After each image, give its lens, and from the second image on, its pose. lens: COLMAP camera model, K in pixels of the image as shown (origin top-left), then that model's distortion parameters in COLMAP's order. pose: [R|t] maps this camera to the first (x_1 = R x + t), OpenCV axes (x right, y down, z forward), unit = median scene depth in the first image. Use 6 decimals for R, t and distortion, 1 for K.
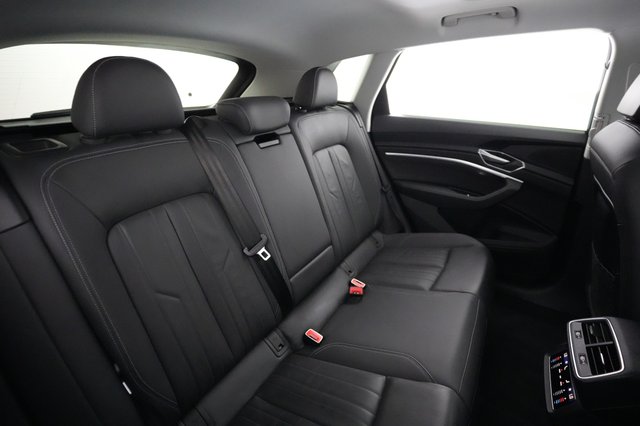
lens RADIAL K [[306.5, 0, 320.0], [0, 306.5, 213.0], [0, 0, 1]] dist [-0.001271, -0.000071]
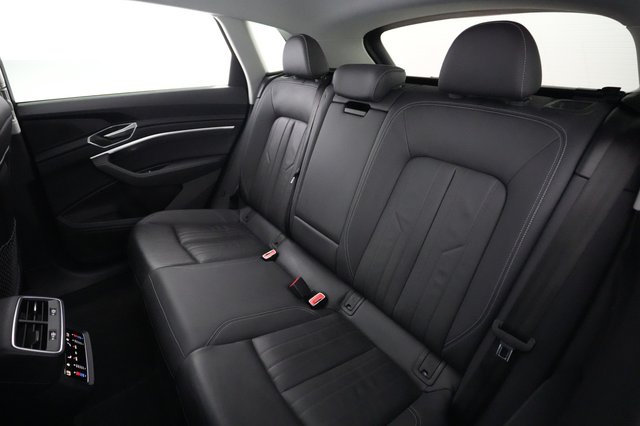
lens RADIAL K [[306.5, 0, 320.0], [0, 306.5, 213.0], [0, 0, 1]] dist [-0.001271, -0.000071]
pose [[-0.353026, 0.437171, -0.827197, 0.793504], [-0.376101, 0.743235, 0.553307, -0.458127], [0.856692, 0.506441, -0.097961, 1.085730]]
